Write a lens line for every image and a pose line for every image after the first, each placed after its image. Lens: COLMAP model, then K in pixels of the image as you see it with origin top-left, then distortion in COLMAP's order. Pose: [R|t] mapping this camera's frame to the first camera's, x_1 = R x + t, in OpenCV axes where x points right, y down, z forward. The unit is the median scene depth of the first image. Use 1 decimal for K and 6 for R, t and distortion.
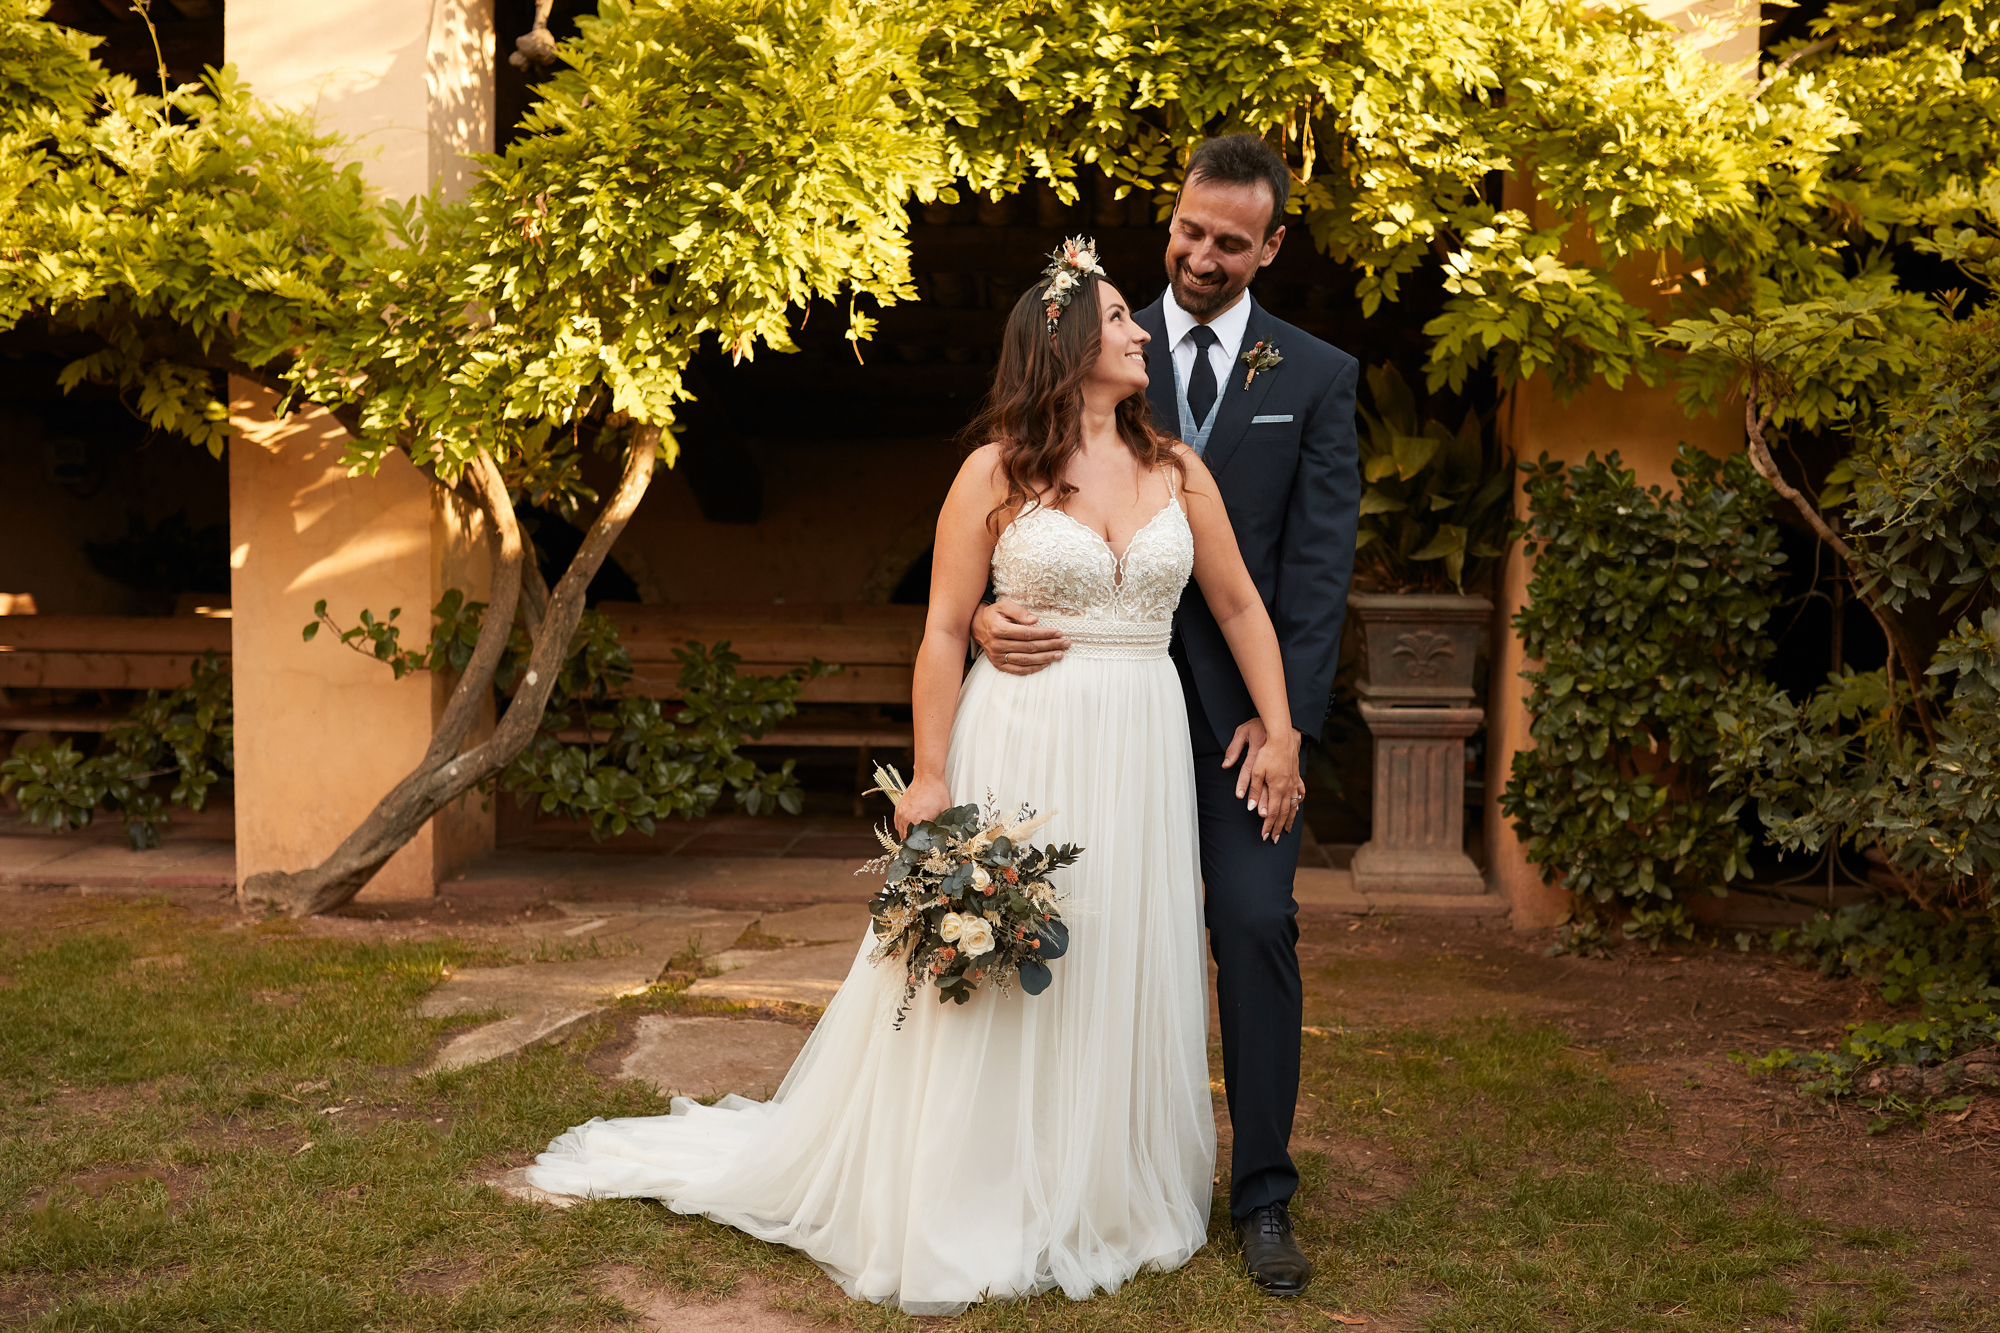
lens RADIAL K [[2066.8, 0, 1000.0], [0, 2066.8, 666.5], [0, 0, 1]] dist [-0.014939, 0.001518]
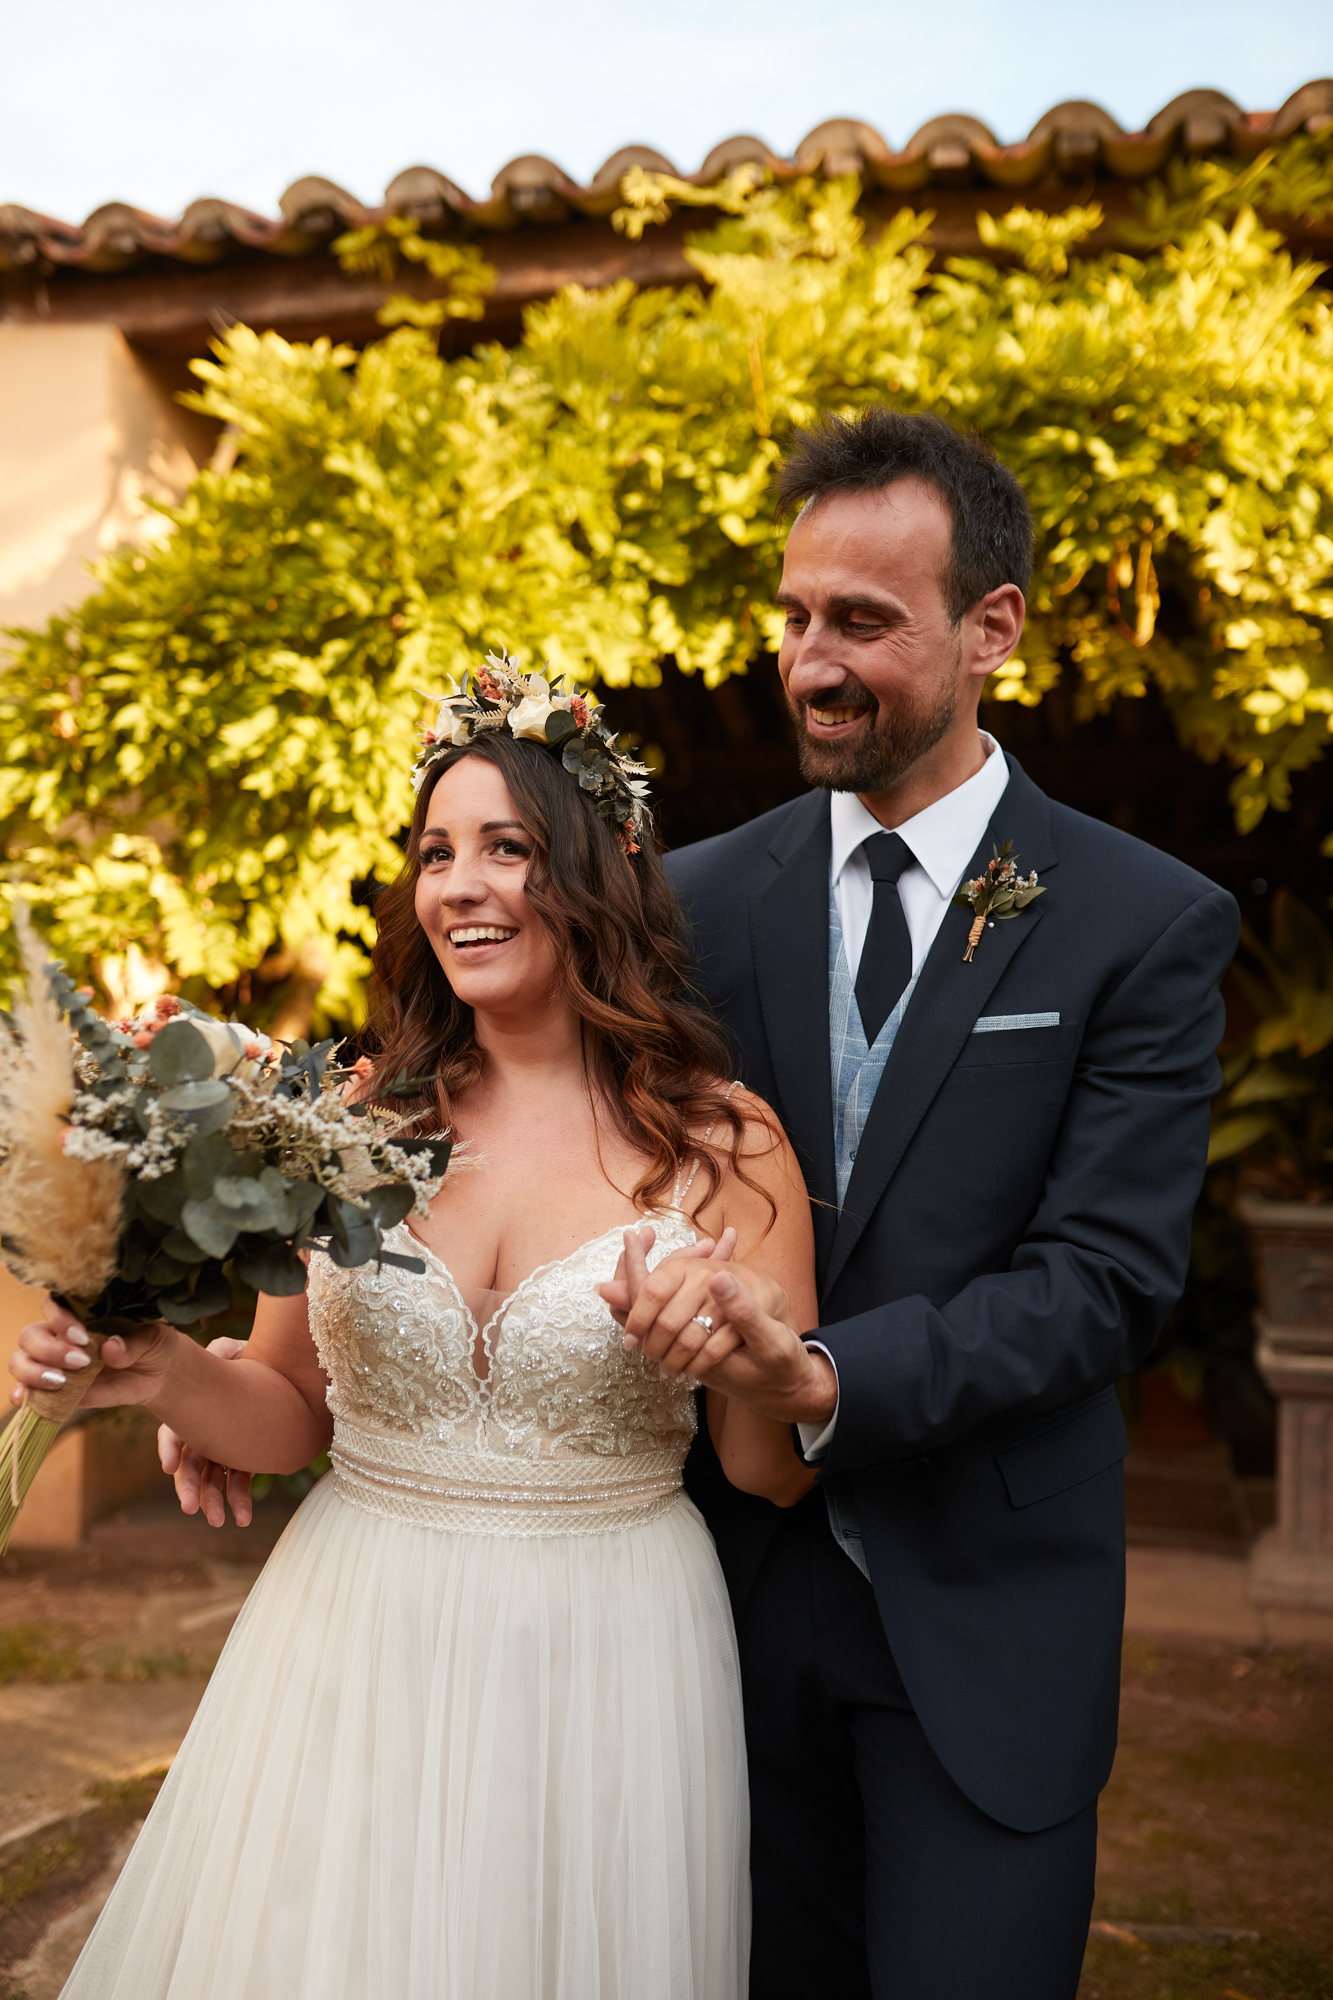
lens RADIAL K [[1842.5, 0, 666.5], [0, 1842.5, 1000.0], [0, 0, 1]] dist [-0.002683, -0.006967]
pose [[0.982598, 0.006069, -0.185646, 0.107060], [-0.022481, 0.996004, -0.086430, -0.054685], [0.184380, 0.089099, 0.978808, 0.367756]]
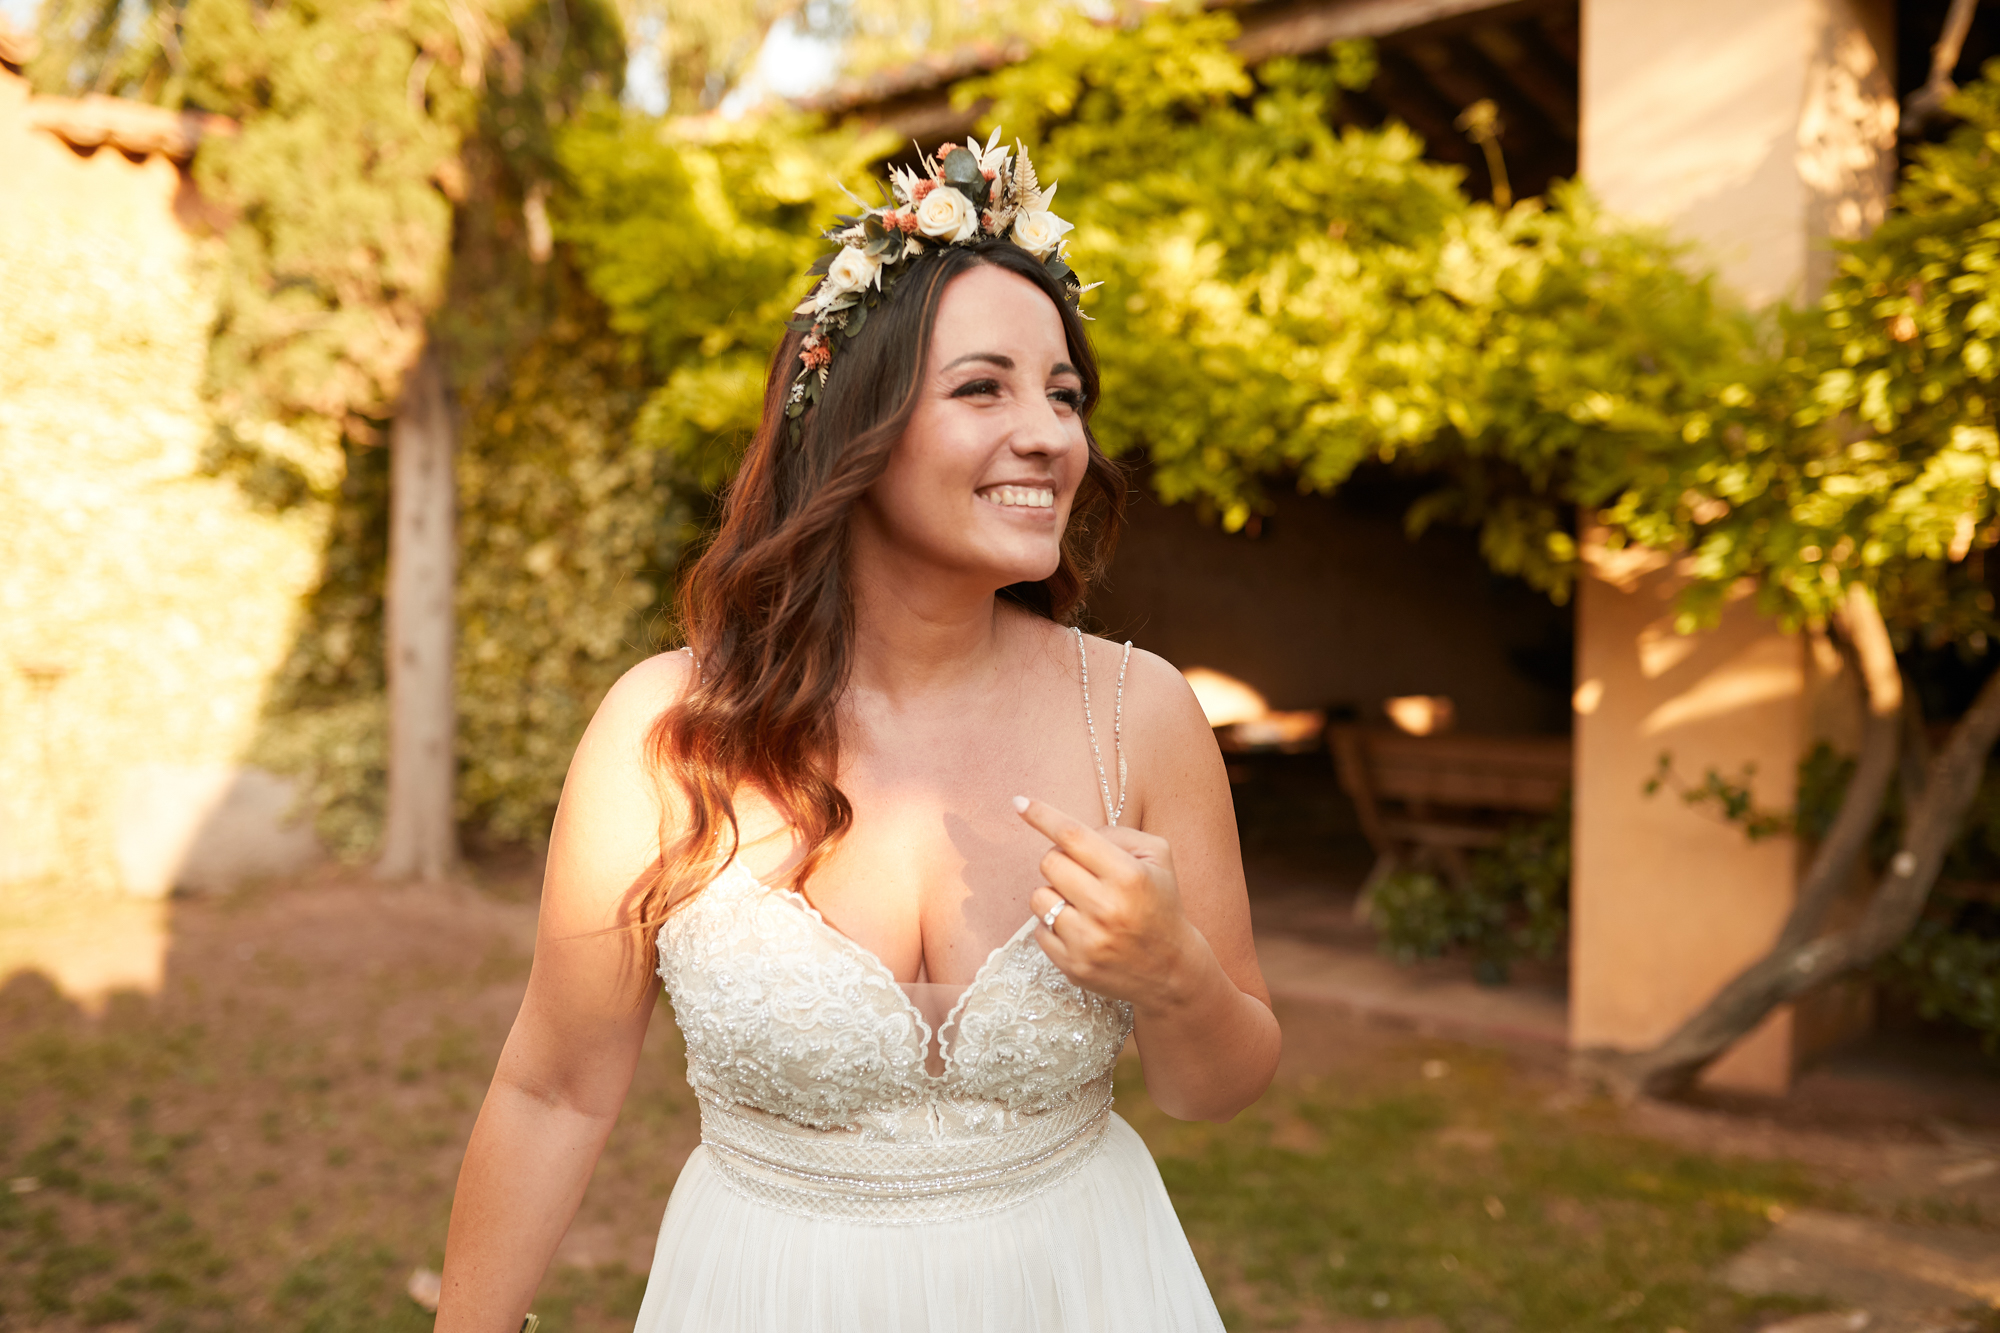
lens RADIAL K [[1922.2, 0, 1000.0], [0, 1922.2, 666.5], [0, 0, 1]] dist [-0.022372, -0.003257]
pose [[0.762764, 0.019200, -0.646391, -0.010077], [-0.043653, 0.998808, -0.021843, -0.041600], [0.645201, 0.044878, 0.762693, 0.182899]]
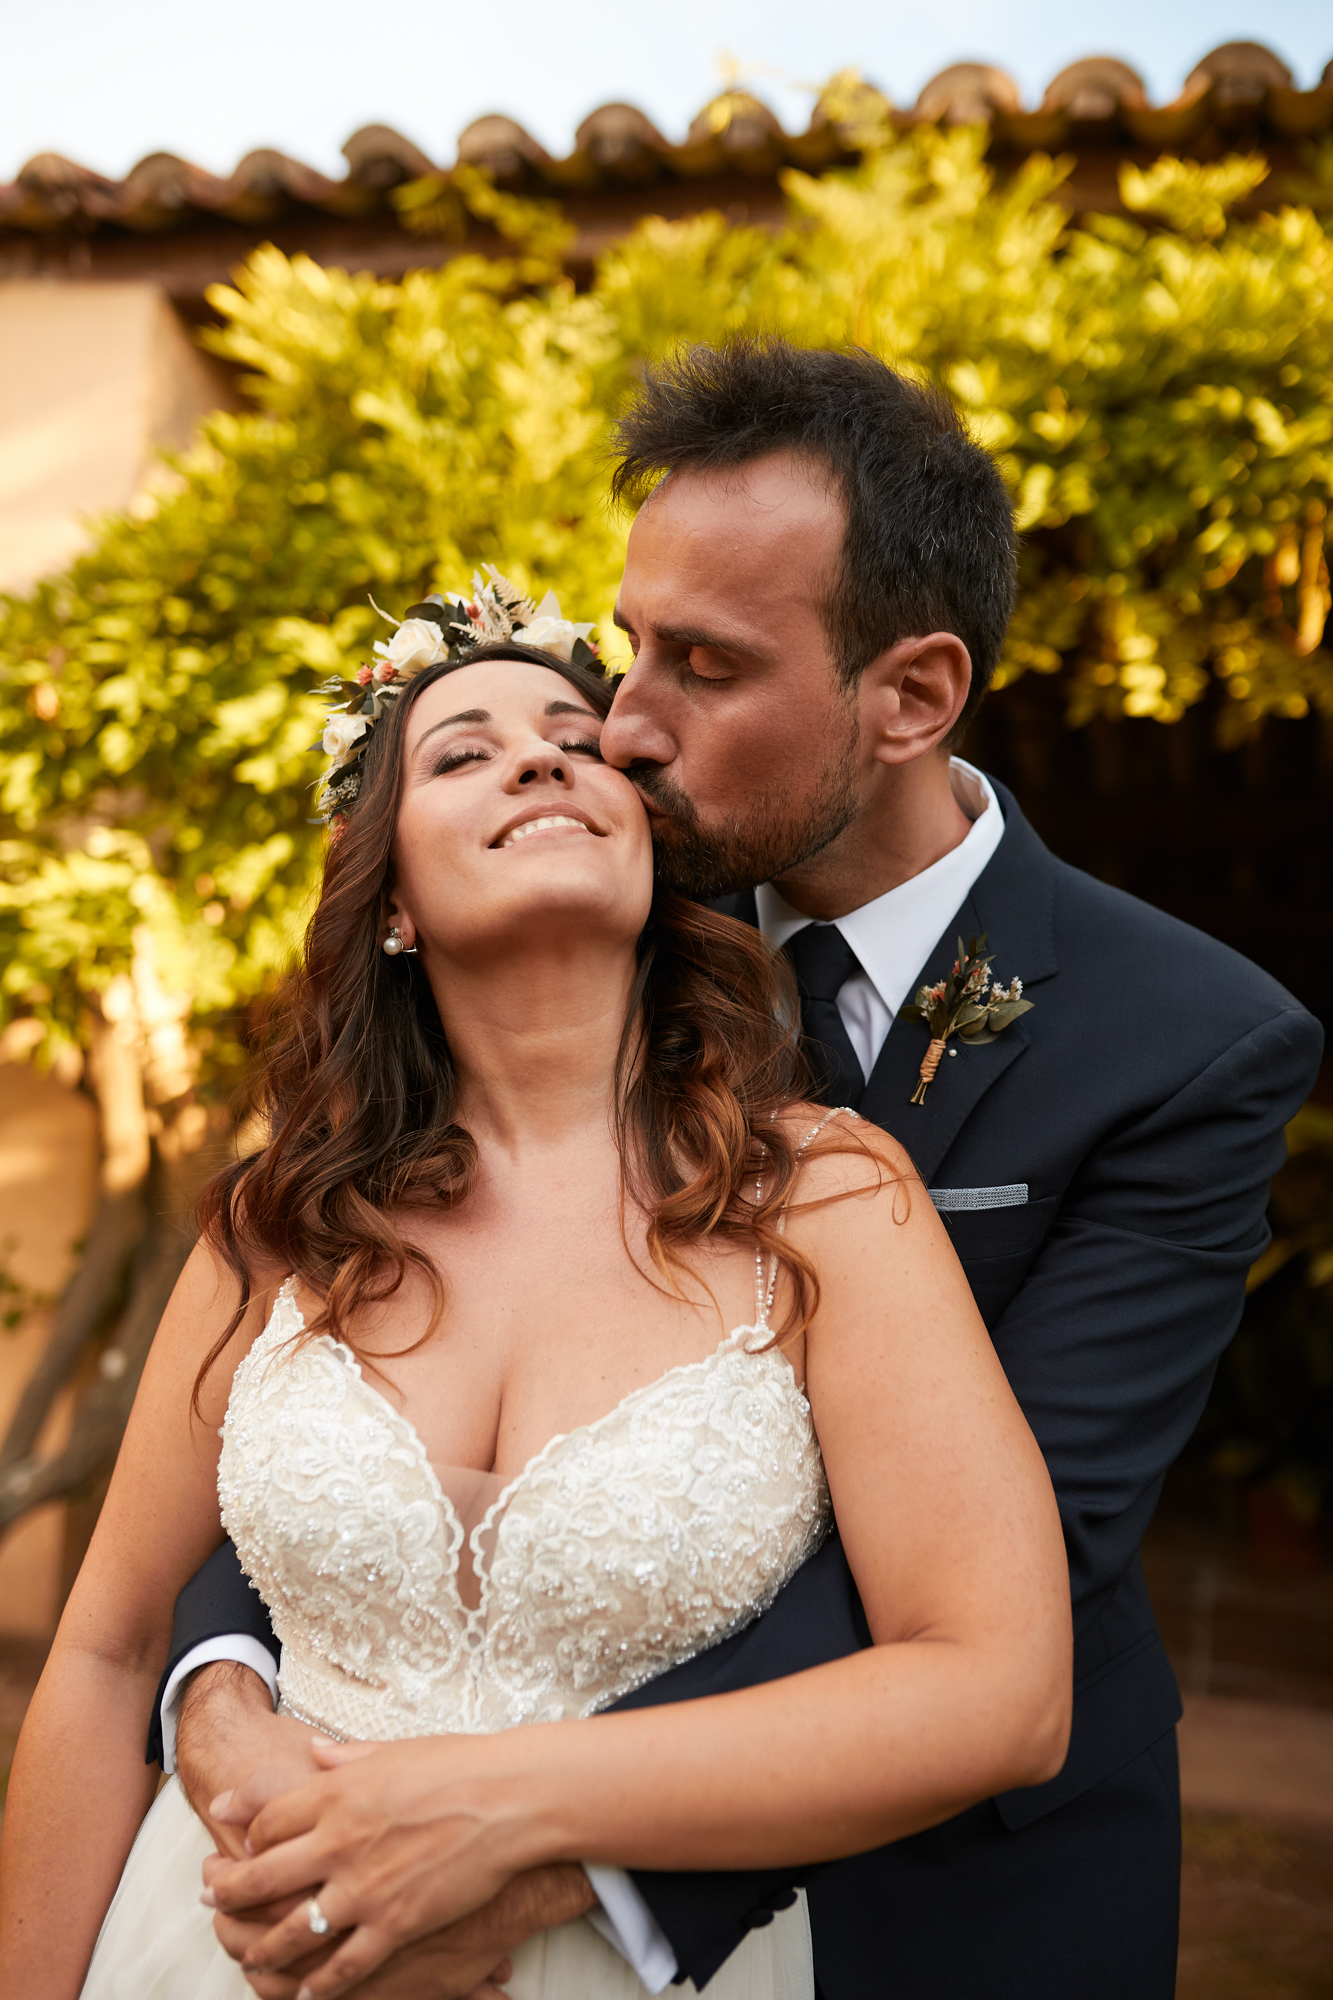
lens RADIAL K [[1922.2, 0, 666.5], [0, 1922.2, 1000.0], [0, 0, 1]] dist [-0.022372, -0.003257]
pose [[0.973080, 0.039064, -0.227131, 0.098565], [-0.066528, 0.991188, -0.114546, -0.058019], [0.220655, 0.126573, 0.967104, 0.441863]]
